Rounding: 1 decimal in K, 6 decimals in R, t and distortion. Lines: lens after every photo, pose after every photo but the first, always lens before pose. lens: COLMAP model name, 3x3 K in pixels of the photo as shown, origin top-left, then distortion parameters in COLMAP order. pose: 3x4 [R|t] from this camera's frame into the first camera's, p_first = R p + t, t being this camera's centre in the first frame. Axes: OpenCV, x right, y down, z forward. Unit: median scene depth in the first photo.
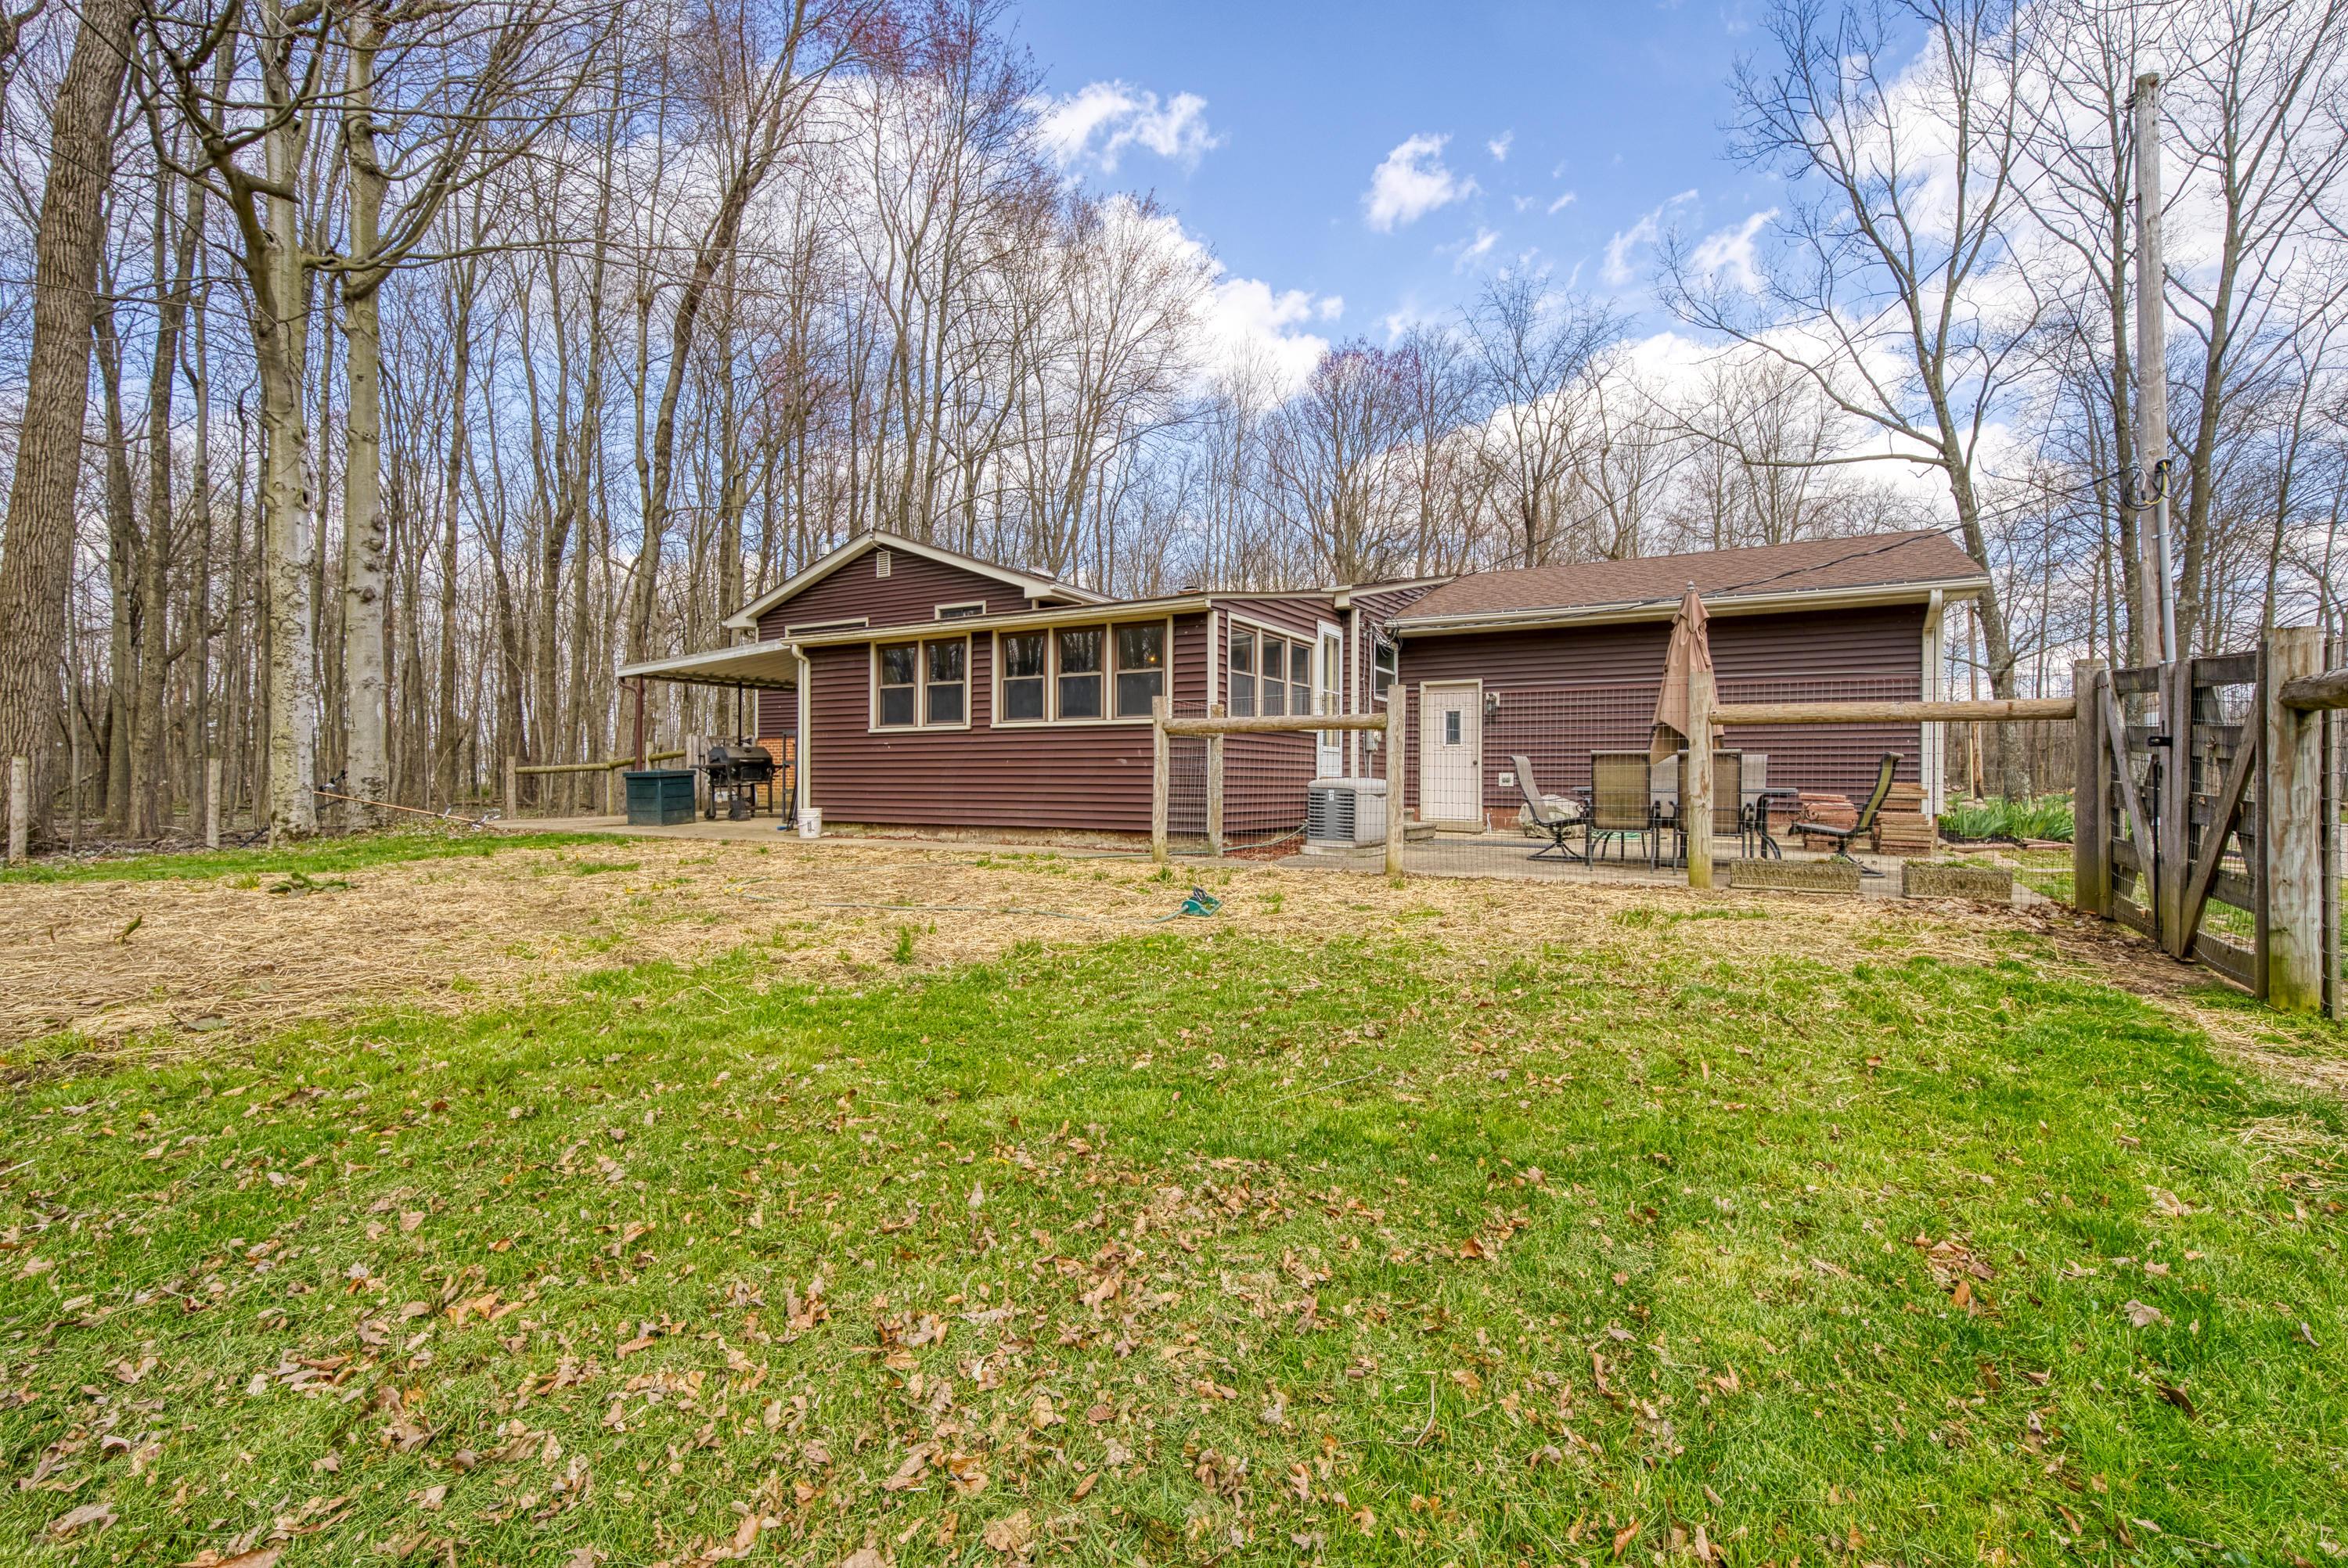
lens RADIAL K [[1055.5, 0, 1176.8], [0, 1055.5, 773.3], [0, 0, 1]] dist [0.009901, 0.002905]
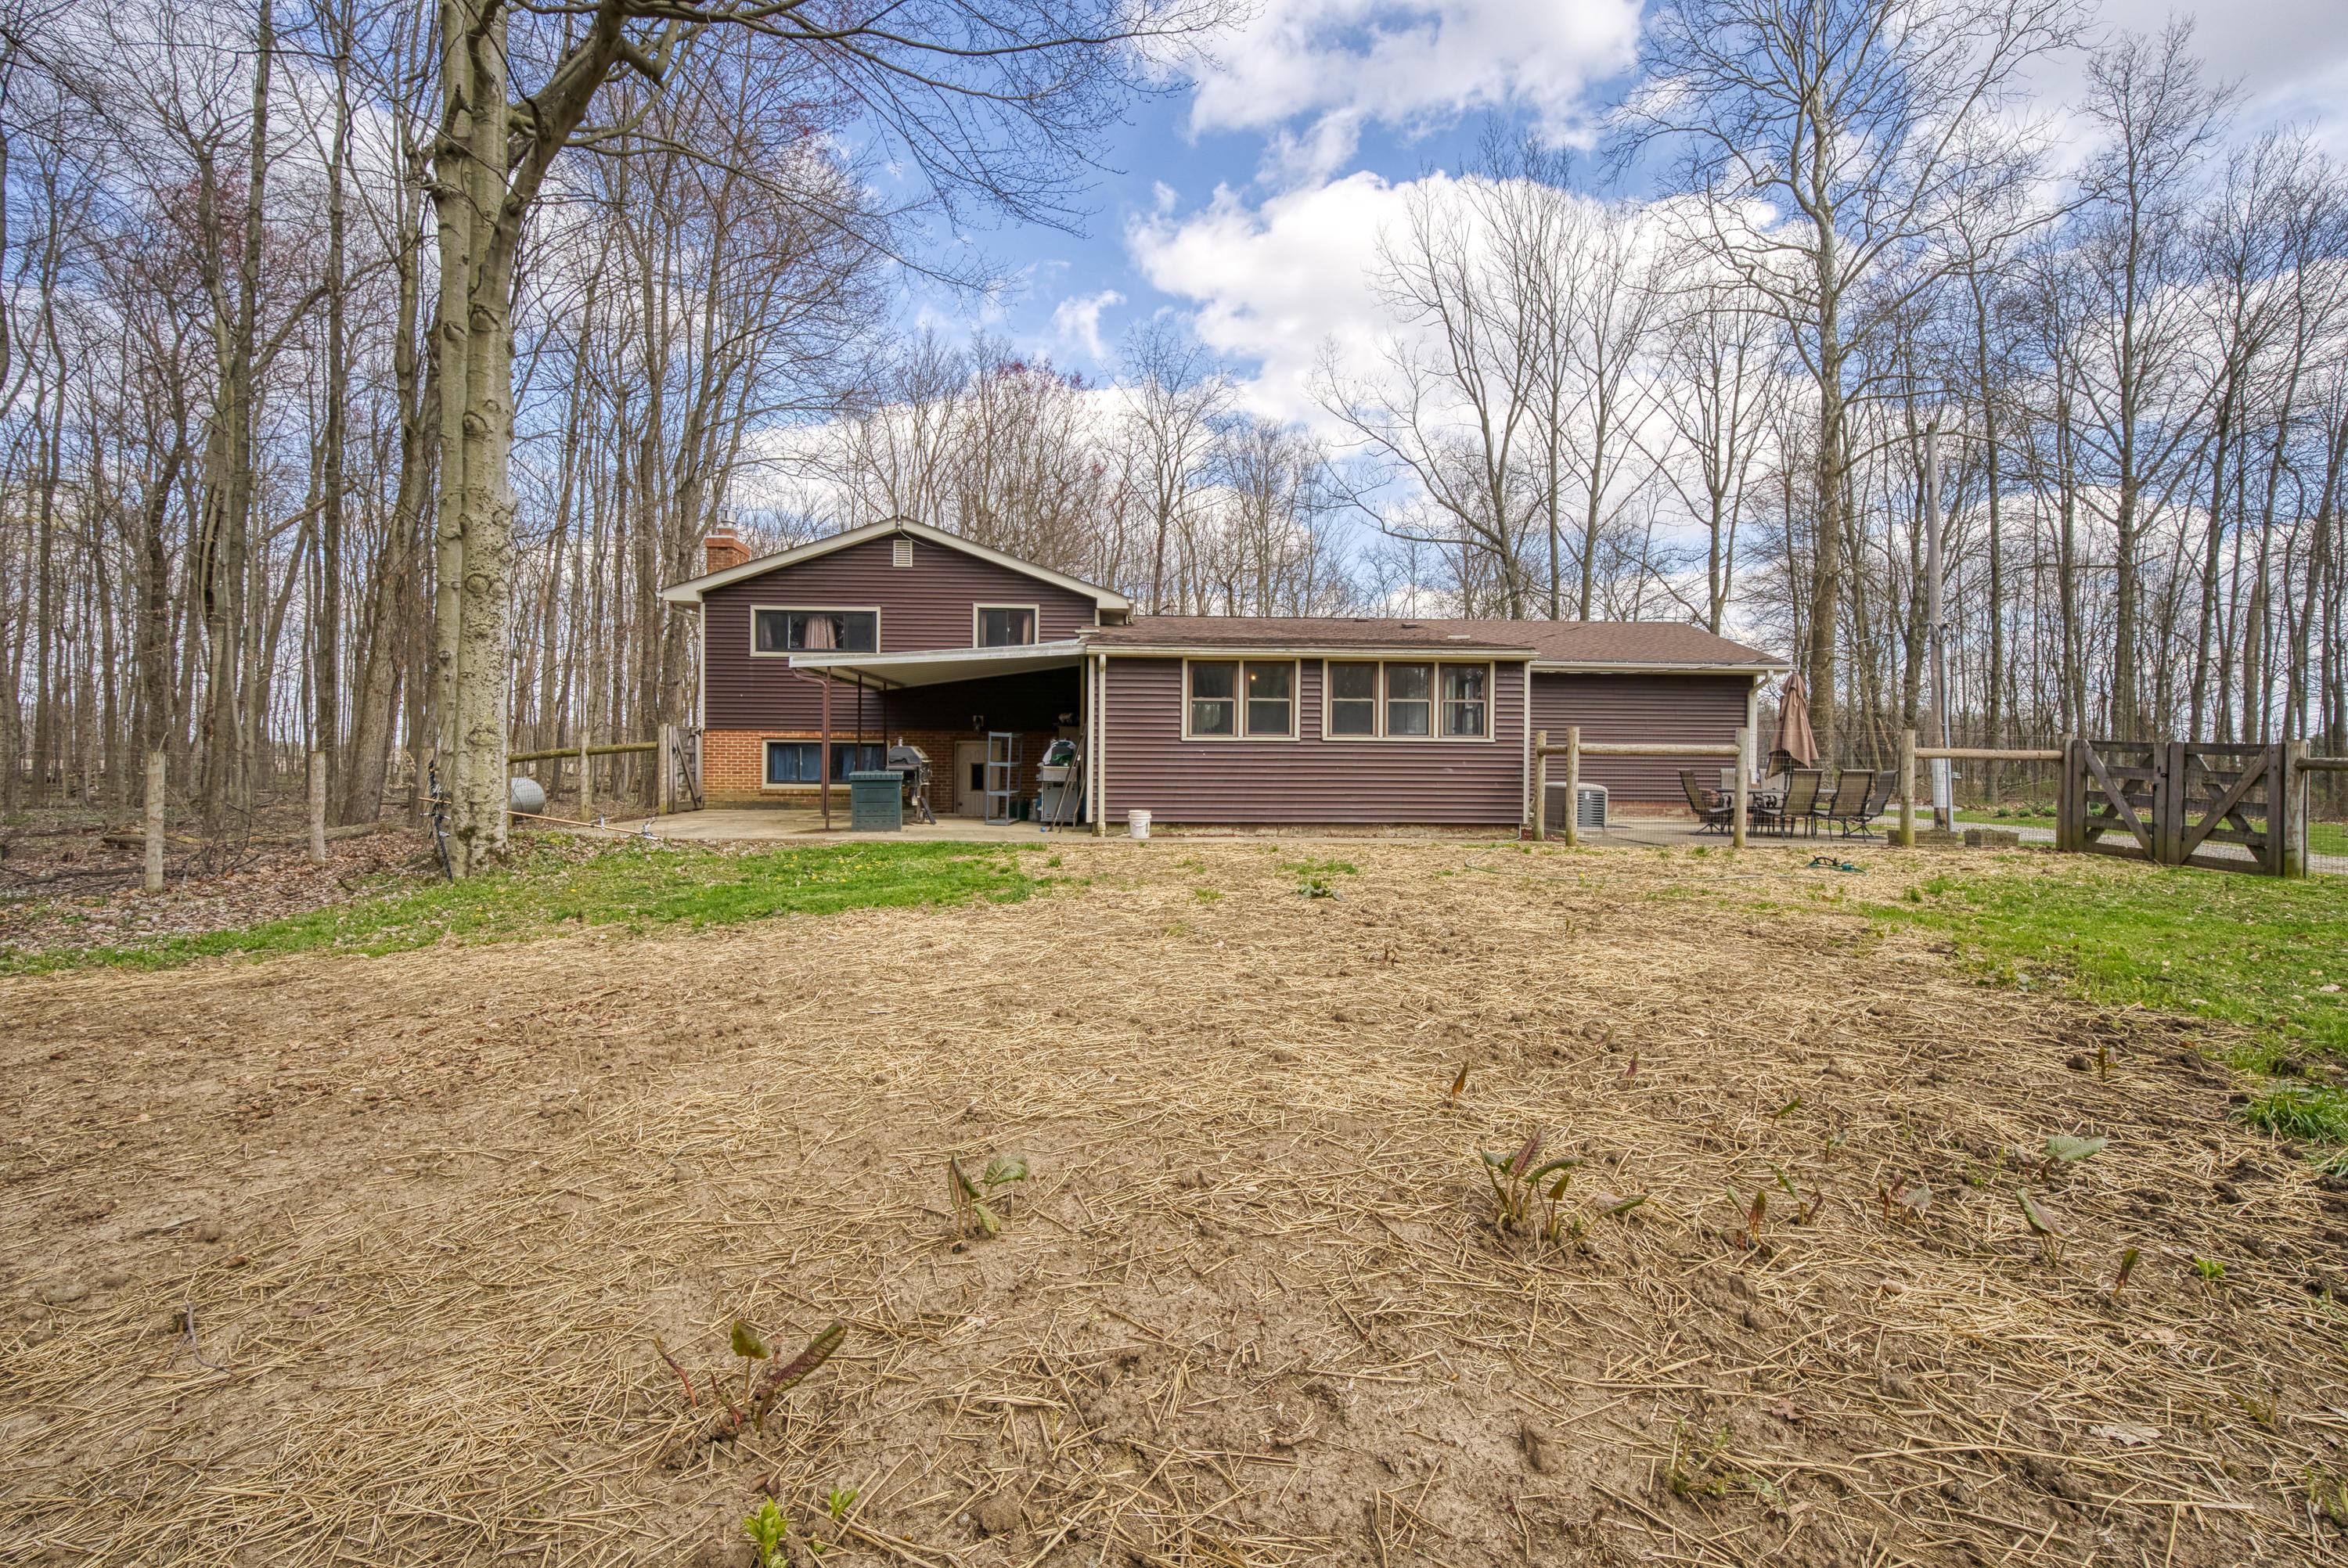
lens RADIAL K [[1055.5, 0, 1180.4], [0, 1055.5, 782.1], [0, 0, 1]] dist [0.009901, 0.002905]
pose [[0.834360, -0.002912, 0.551212, -0.924666], [-0.008316, 0.999806, 0.017869, -0.015619], [-0.551157, -0.019493, 0.834174, 0.094487]]
